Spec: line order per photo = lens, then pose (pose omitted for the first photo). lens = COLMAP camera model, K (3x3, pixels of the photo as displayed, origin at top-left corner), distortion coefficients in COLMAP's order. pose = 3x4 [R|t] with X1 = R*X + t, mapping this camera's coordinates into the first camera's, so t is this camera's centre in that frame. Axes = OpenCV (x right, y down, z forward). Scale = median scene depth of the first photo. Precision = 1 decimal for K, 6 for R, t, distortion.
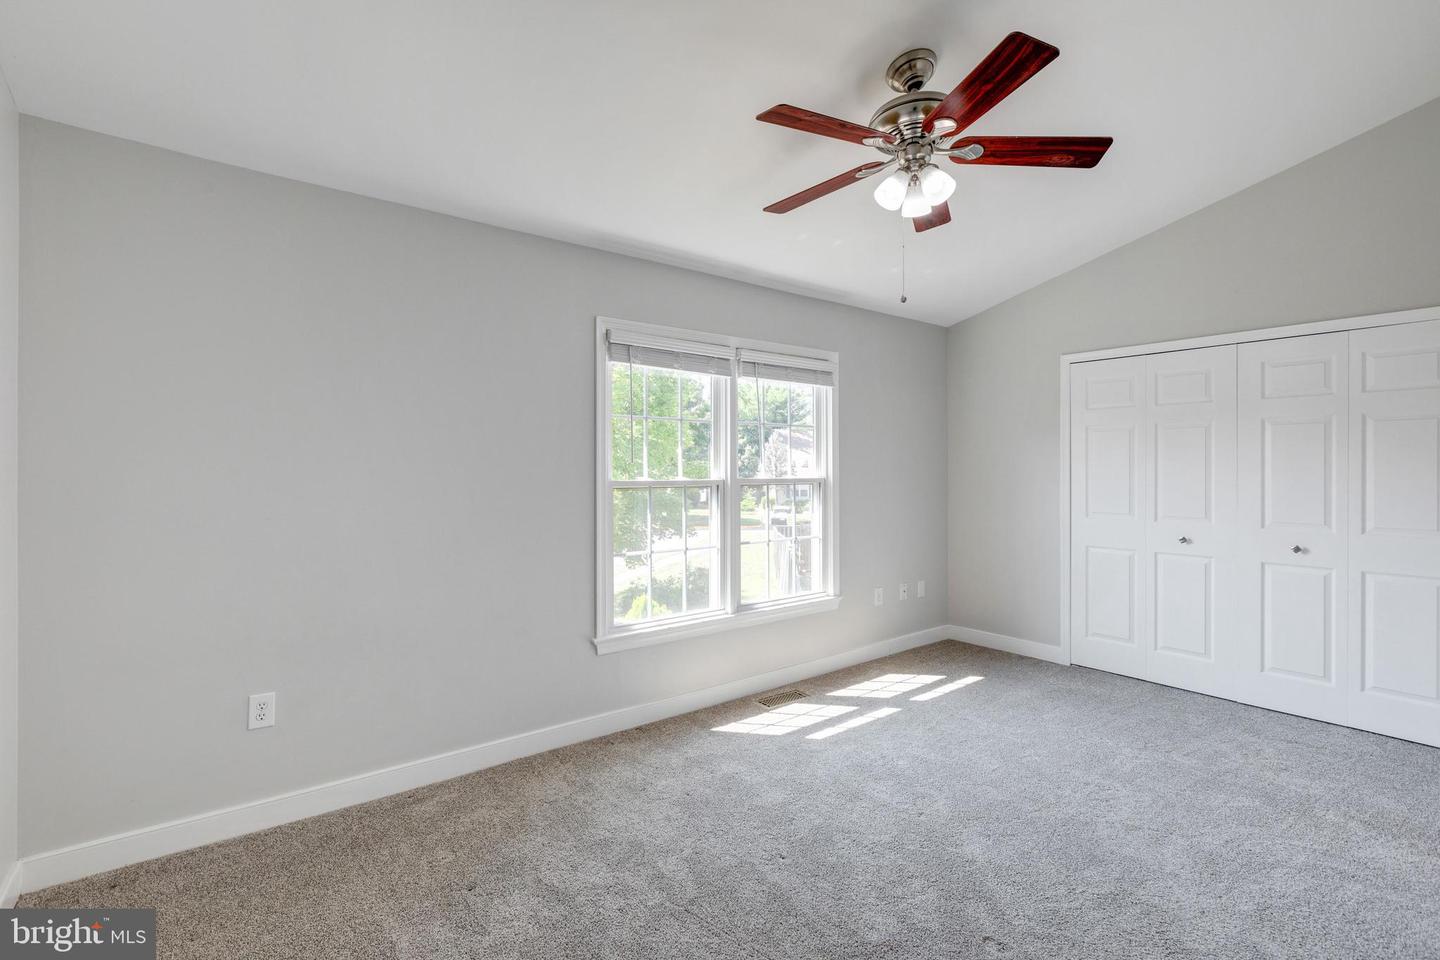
lens RADIAL K [[643.9, 0, 715.3], [0, 643.9, 479.4], [0, 0, 1]] dist [0.001740, -0.000514]
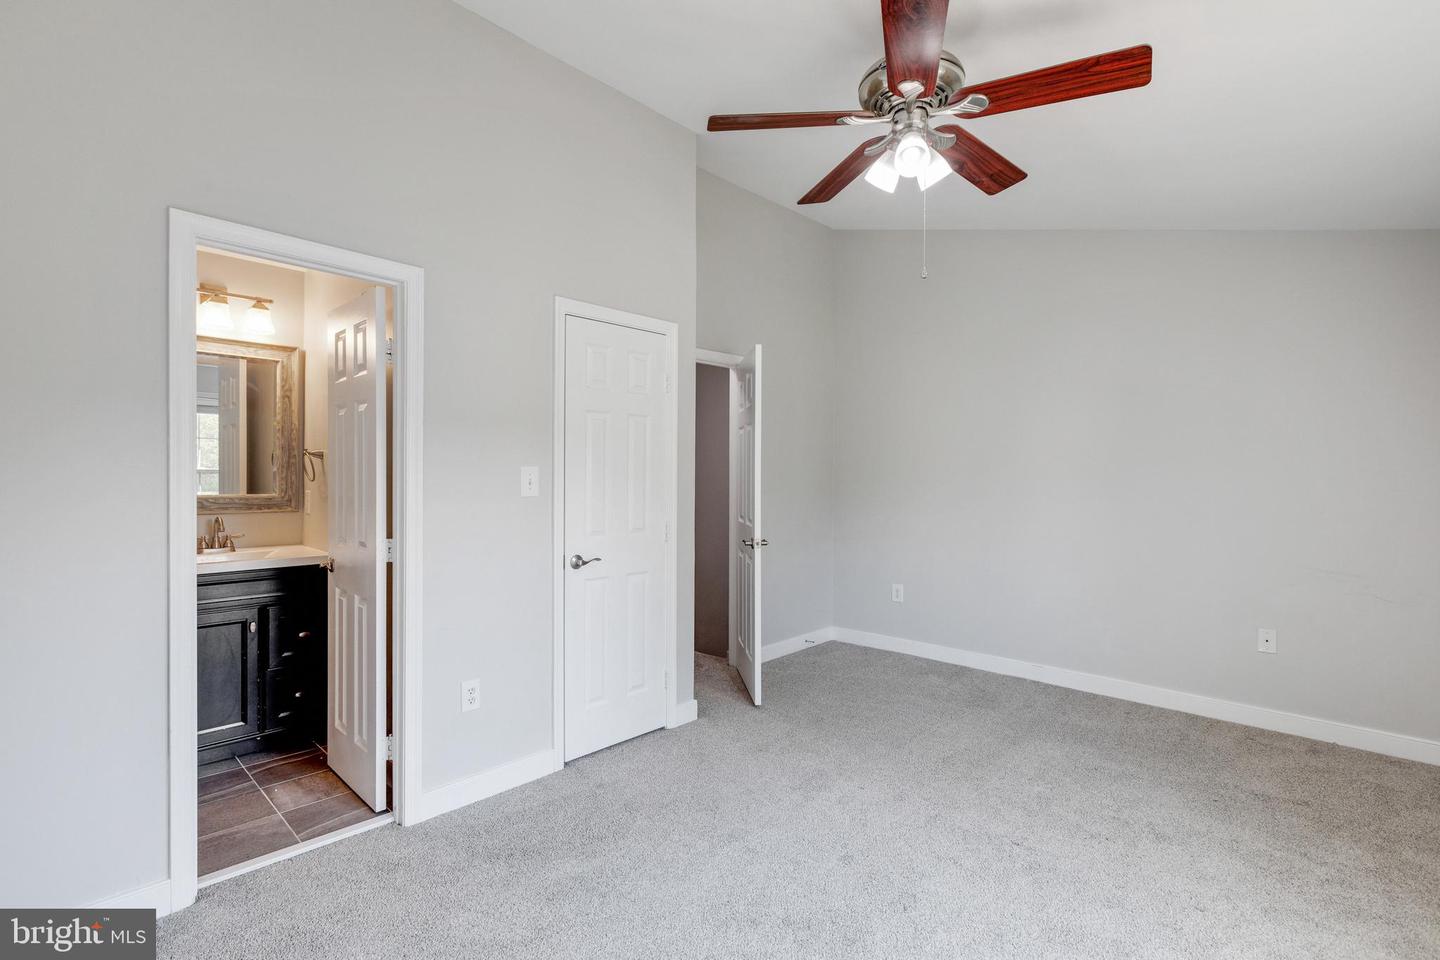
lens RADIAL K [[655.4, 0, 720.0], [0, 655.4, 480.0], [0, 0, 1]] dist [0.000932, -0.000023]
pose [[-0.985728, -0.003669, -0.168307, 0.463093], [-0.005596, 0.999924, 0.010978, -0.014865], [0.168254, 0.011763, -0.985673, 1.189917]]
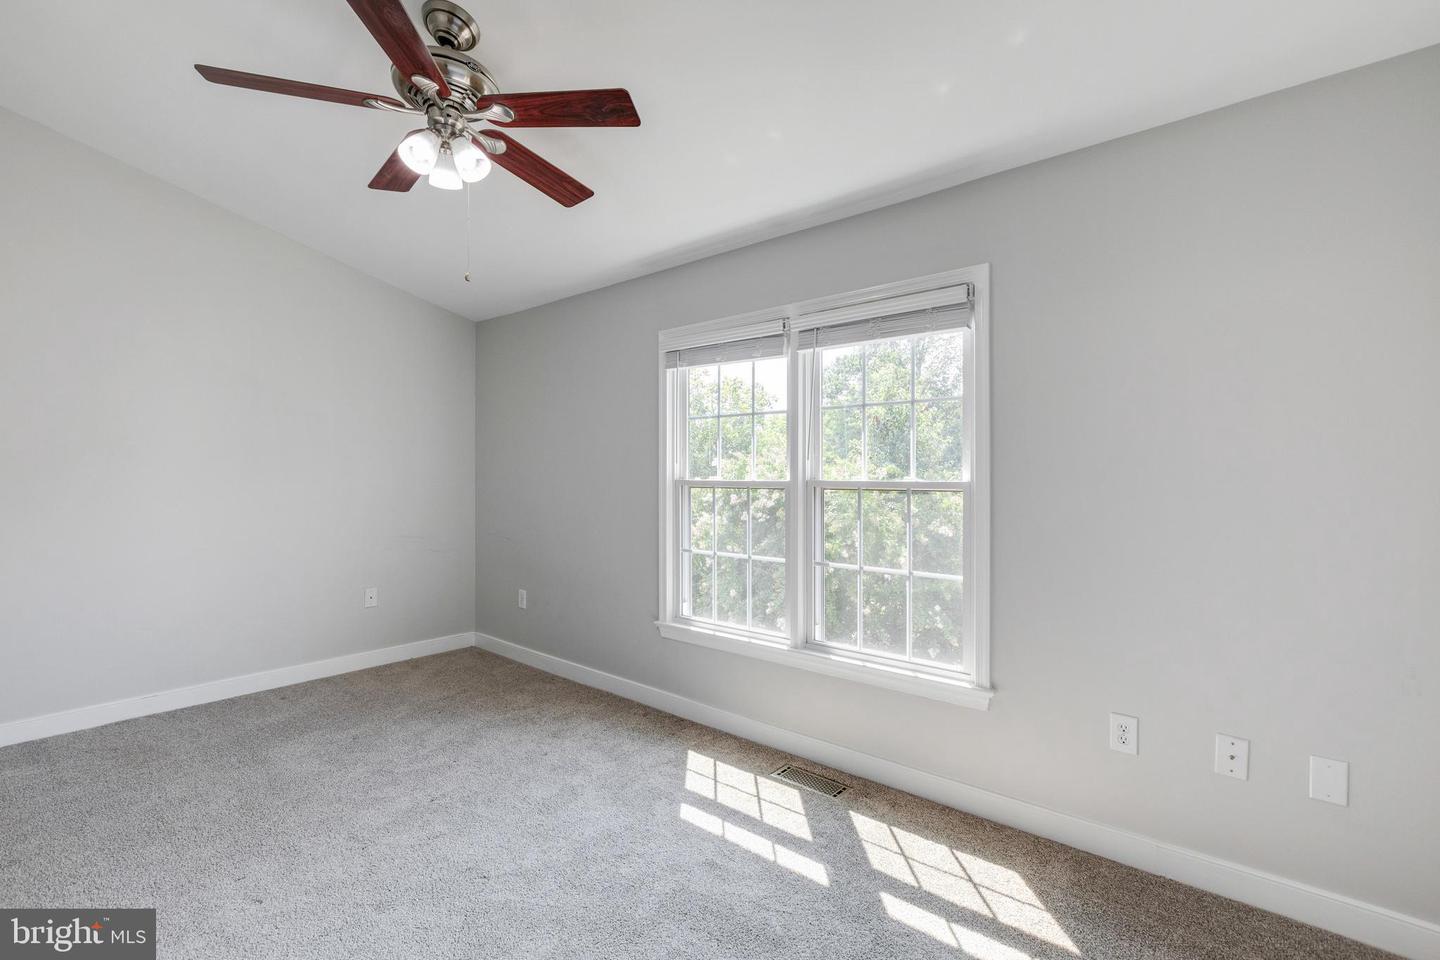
lens RADIAL K [[643.9, 0, 715.3], [0, 643.9, 479.4], [0, 0, 1]] dist [0.001740, -0.000514]
pose [[0.203664, 0.014850, -0.978928, 0.816772], [-0.003381, 0.999890, 0.014465, -0.014186], [0.979035, 0.000363, 0.203692, 0.763175]]
